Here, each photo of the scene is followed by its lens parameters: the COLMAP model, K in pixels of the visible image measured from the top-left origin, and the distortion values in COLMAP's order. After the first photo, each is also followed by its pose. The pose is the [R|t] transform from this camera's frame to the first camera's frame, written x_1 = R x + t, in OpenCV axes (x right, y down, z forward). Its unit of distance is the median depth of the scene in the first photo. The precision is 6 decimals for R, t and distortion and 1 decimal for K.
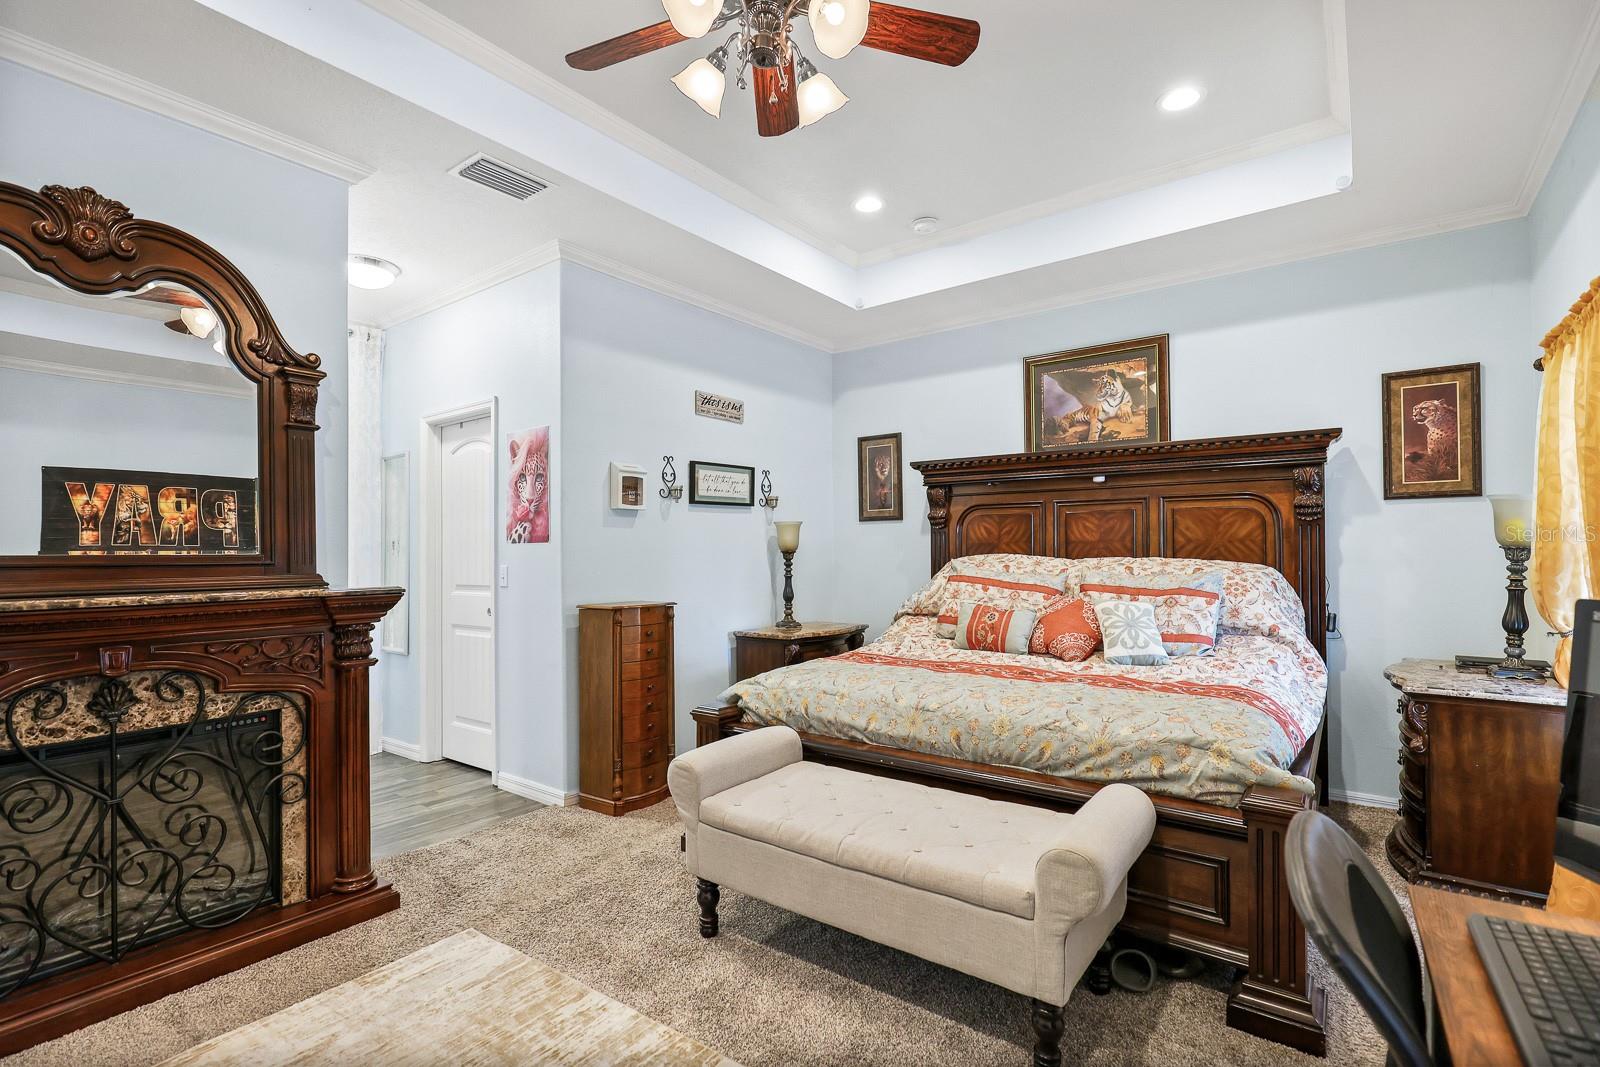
lens RADIAL K [[755.0, 0, 804.7], [0, 755.0, 537.5], [0, 0, 1]] dist [0.001961, 0.000149]
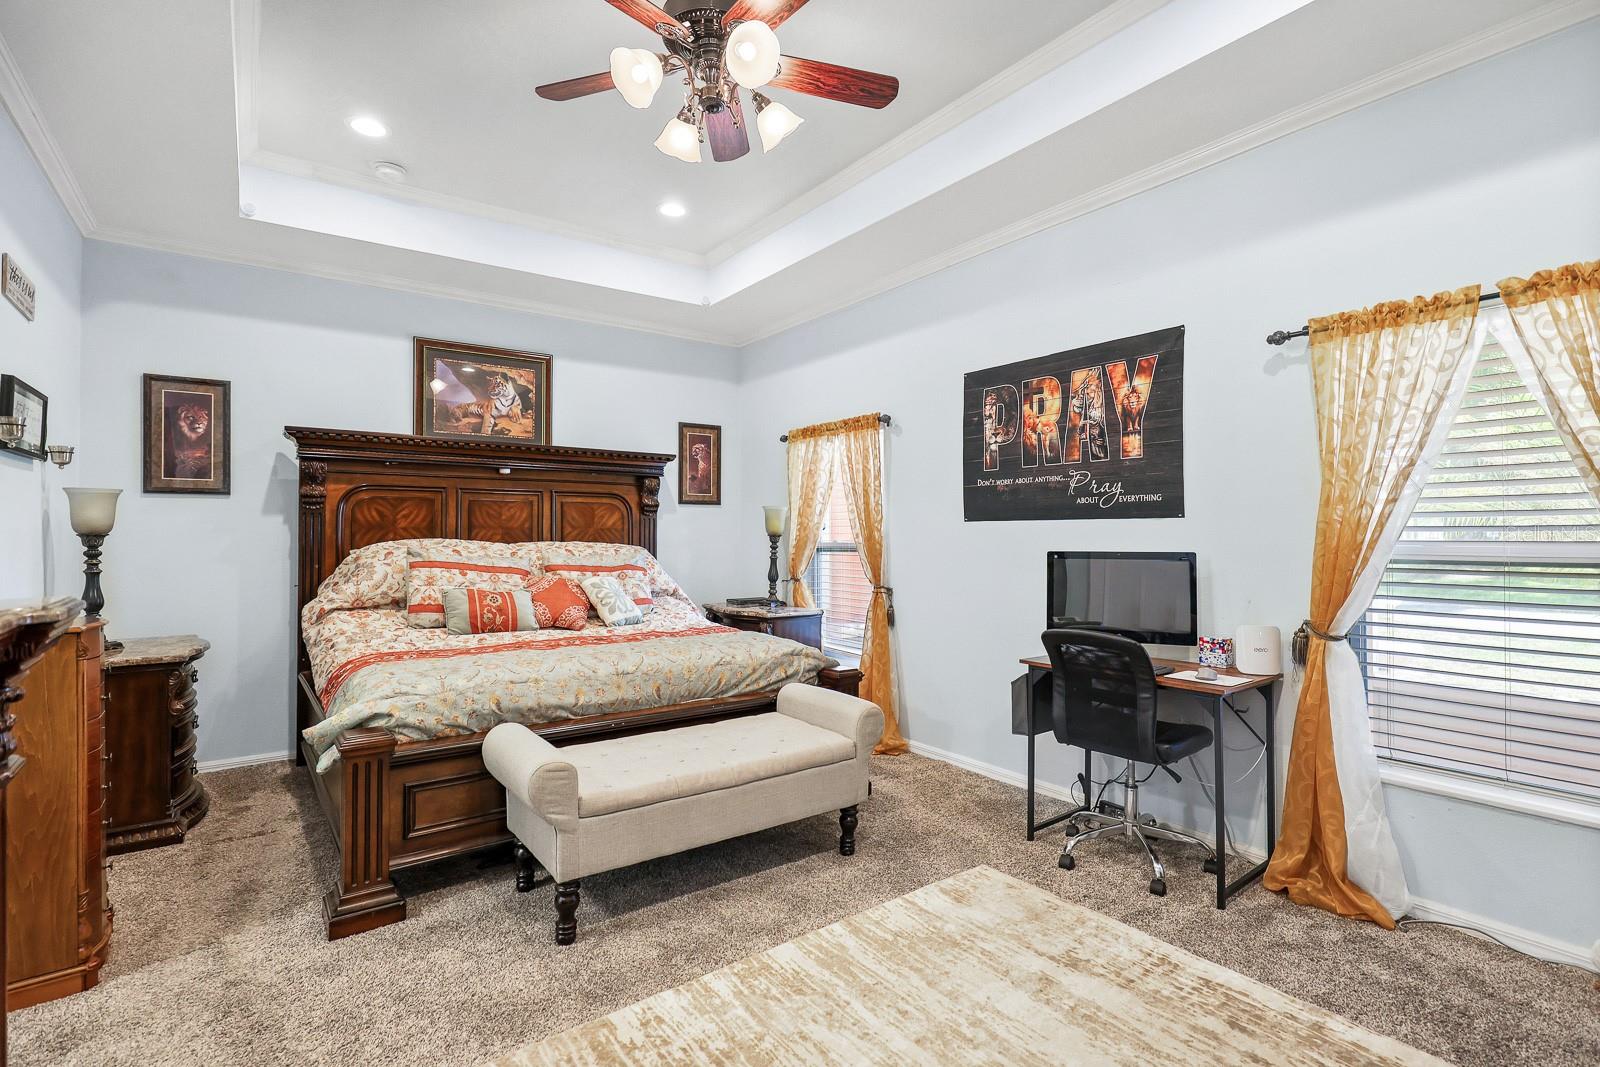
lens RADIAL K [[755.0, 0, 804.7], [0, 755.0, 537.5], [0, 0, 1]] dist [0.001961, 0.000149]
pose [[0.297938, 0.005044, 0.954572, -0.551438], [-0.018901, 0.999821, 0.000617, 0.010981], [-0.954398, -0.018226, 0.297980, 0.262683]]
